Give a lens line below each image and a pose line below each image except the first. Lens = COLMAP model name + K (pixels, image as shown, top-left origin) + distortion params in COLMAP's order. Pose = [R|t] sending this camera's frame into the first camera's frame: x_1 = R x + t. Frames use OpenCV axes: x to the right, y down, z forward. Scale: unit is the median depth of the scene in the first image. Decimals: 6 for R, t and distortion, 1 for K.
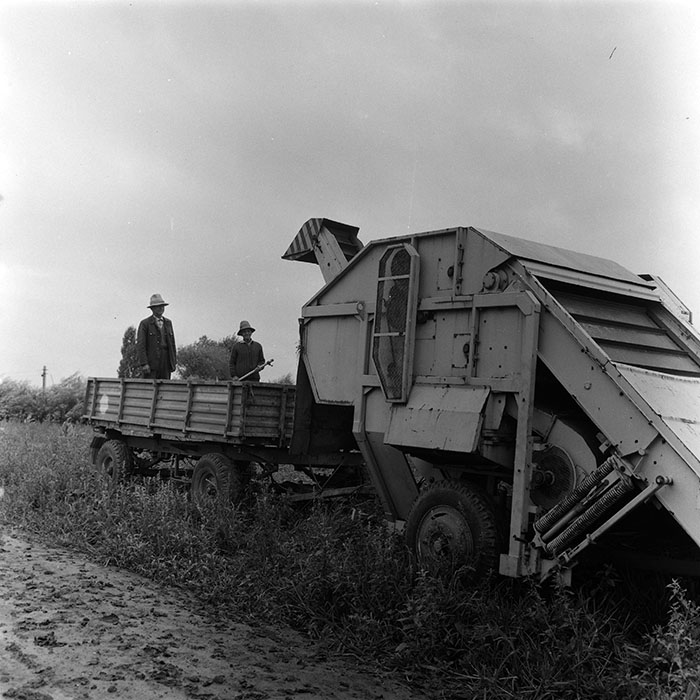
lens RADIAL K [[937.0, 0, 348.8], [0, 937.0, 345.2], [0, 0, 1]] dist [0.016772, 0.000000]
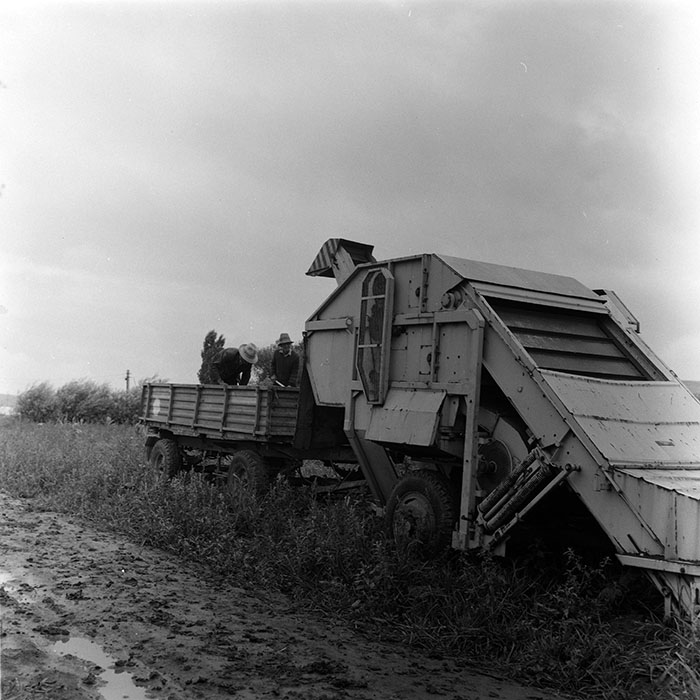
lens RADIAL K [[937.0, 0, 351.1], [0, 937.0, 353.5], [0, 0, 1]] dist [0.016772, 0.000000]
pose [[0.996587, -0.012601, -0.081585, 0.120304], [0.013258, 0.999884, 0.007521, -0.011741], [0.081480, -0.008577, 0.996638, -0.173239]]
